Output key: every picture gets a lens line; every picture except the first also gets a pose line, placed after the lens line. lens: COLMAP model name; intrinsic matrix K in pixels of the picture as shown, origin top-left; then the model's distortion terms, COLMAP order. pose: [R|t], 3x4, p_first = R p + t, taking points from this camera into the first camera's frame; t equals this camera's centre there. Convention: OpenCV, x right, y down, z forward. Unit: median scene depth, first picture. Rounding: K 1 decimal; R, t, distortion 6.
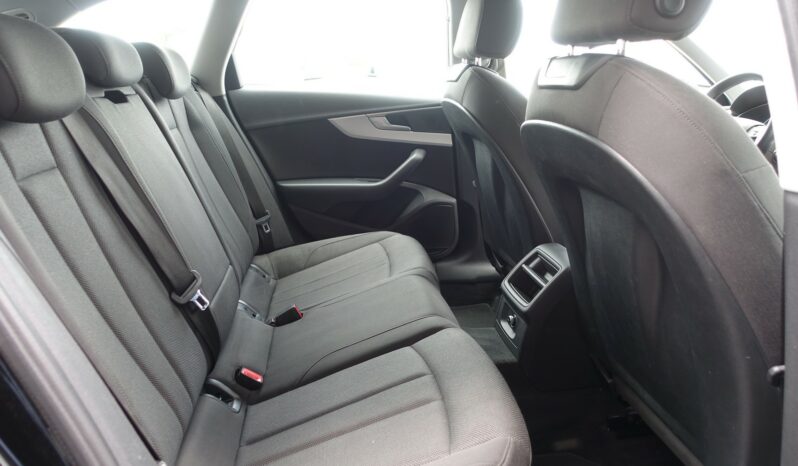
lens RADIAL K [[544.7, 0, 399.0], [0, 544.7, 235.2], [0, 0, 1]] dist [-0.007818, 0.002298]
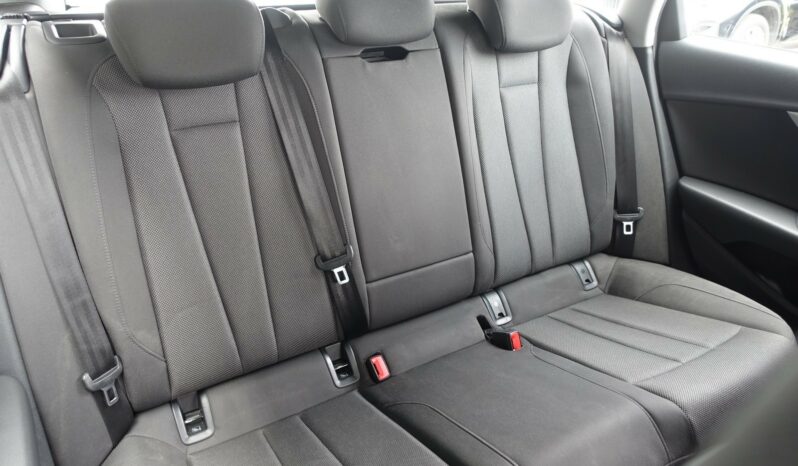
lens RADIAL K [[544.7, 0, 398.7], [0, 544.7, 229.6], [0, 0, 1]] dist [-0.007818, 0.002298]
pose [[0.380335, 0.437400, -0.814878, 0.267842], [-0.273789, 0.894850, 0.352539, -0.197349], [0.883394, 0.089021, 0.460098, 0.359094]]
